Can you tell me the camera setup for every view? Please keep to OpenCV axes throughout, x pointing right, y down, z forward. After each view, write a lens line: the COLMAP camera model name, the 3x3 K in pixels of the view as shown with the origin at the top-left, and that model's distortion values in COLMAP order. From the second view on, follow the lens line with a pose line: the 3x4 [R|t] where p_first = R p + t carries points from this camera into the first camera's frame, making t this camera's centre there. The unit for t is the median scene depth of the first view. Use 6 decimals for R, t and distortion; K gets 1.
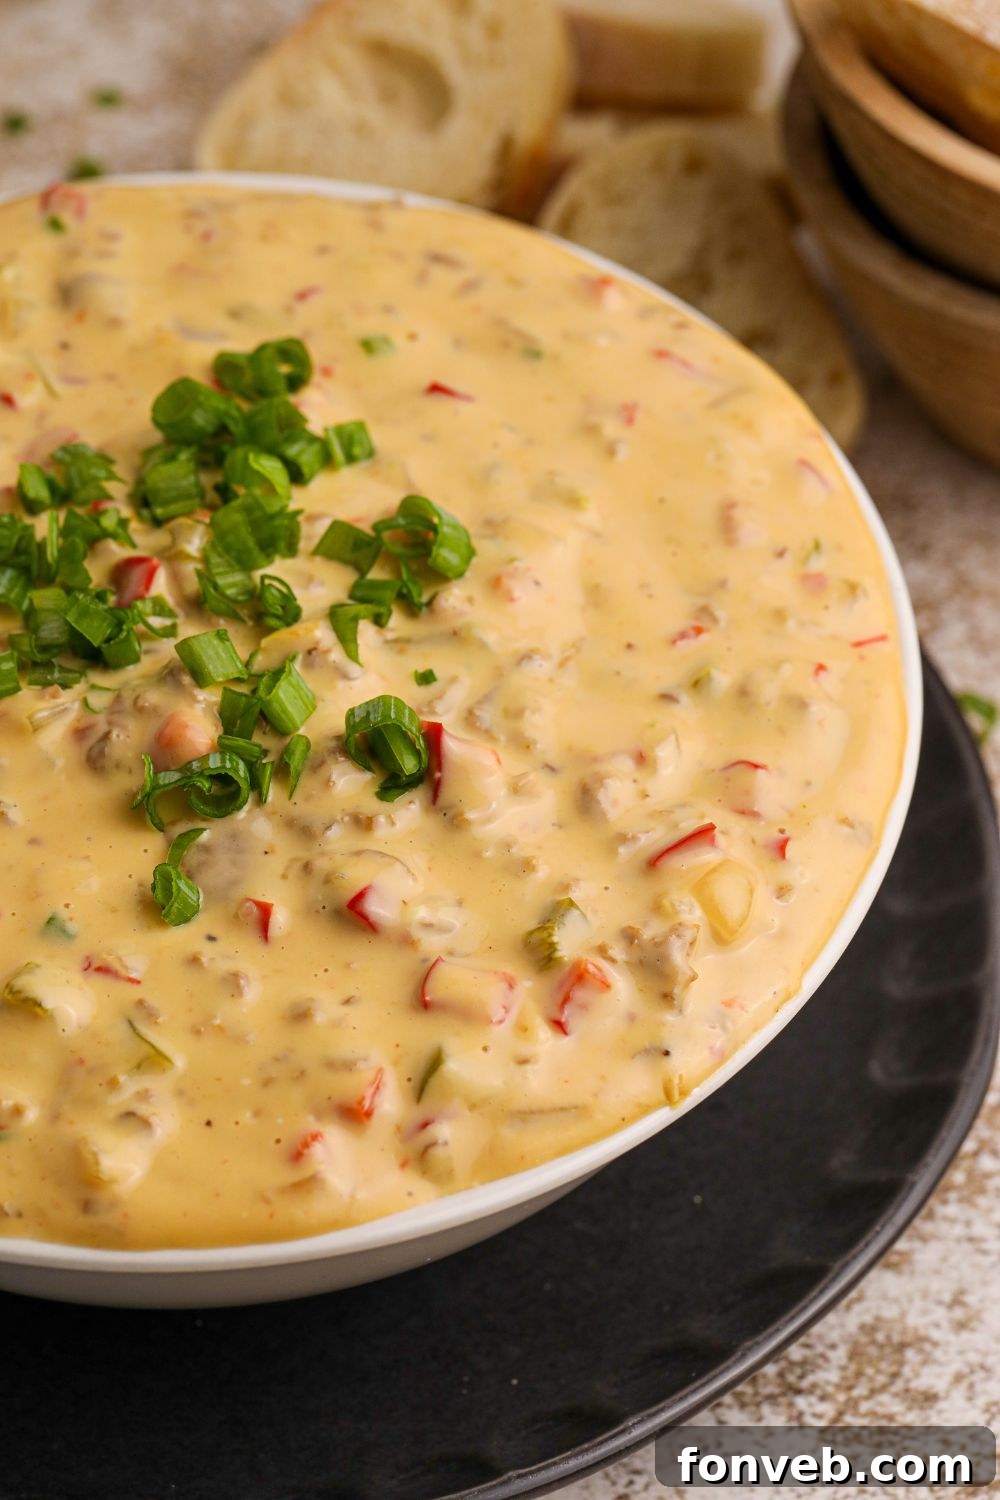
lens RADIAL K [[5207.3, 0, 500.0], [0, 5207.3, 750.0], [0, 0, 1]] dist [-0.196473, 3.088255]
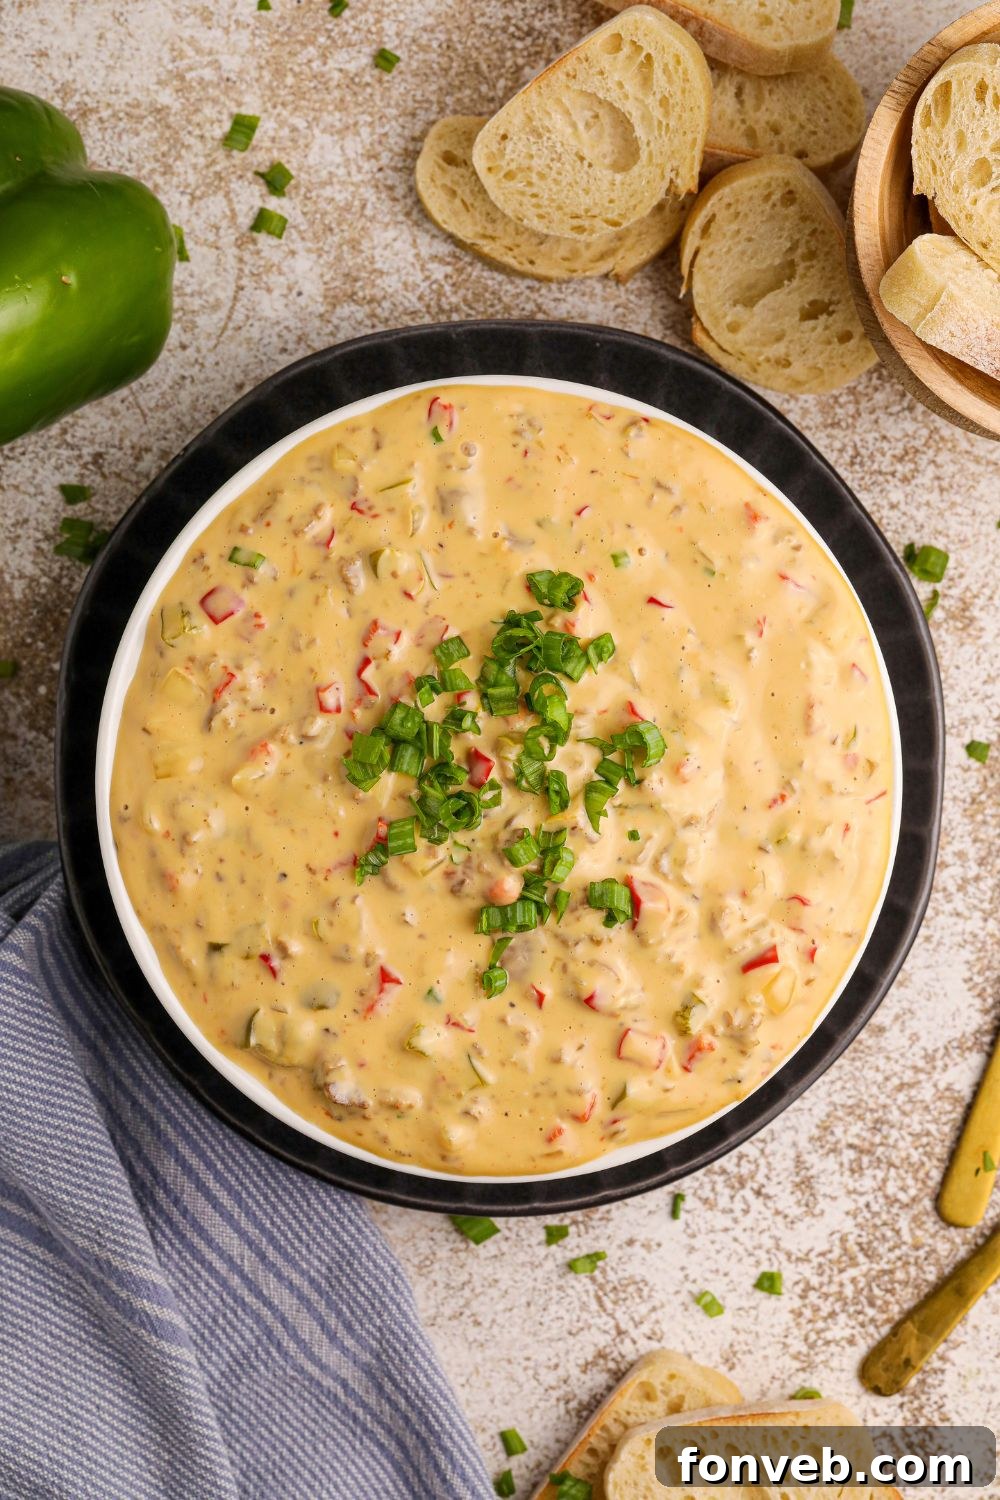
lens RADIAL K [[4719.4, 0, 500.0], [0, 4719.4, 750.0], [0, 0, 1]] dist [-0.251752, -0.462529]
pose [[0.996955, 0.067991, 0.038176, -0.130867], [-0.075672, 0.725499, 0.684050, -1.207784], [0.018812, -0.684856, 0.728435, -0.207005]]
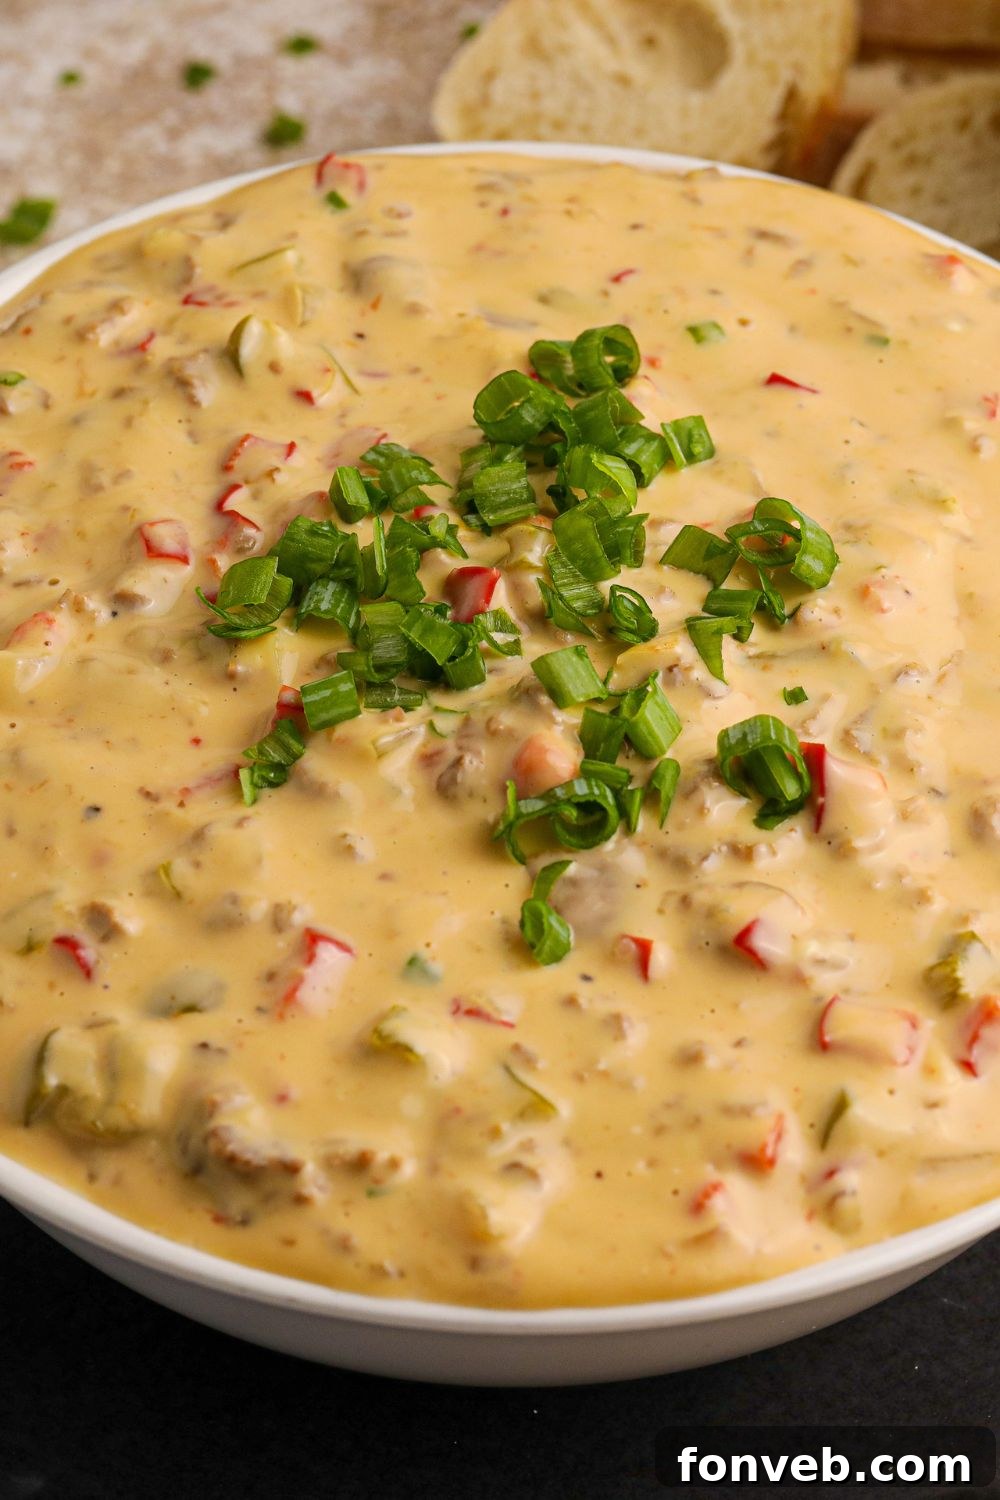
lens RADIAL K [[7331.1, 0, 500.0], [0, 7331.1, 750.0], [0, 0, 1]] dist [-0.344403, 11.422483]
pose [[0.999549, -0.009935, 0.028338, -0.105371], [0.010377, 0.999826, -0.015494, 0.015393], [-0.028179, 0.015781, 0.999478, -0.294722]]
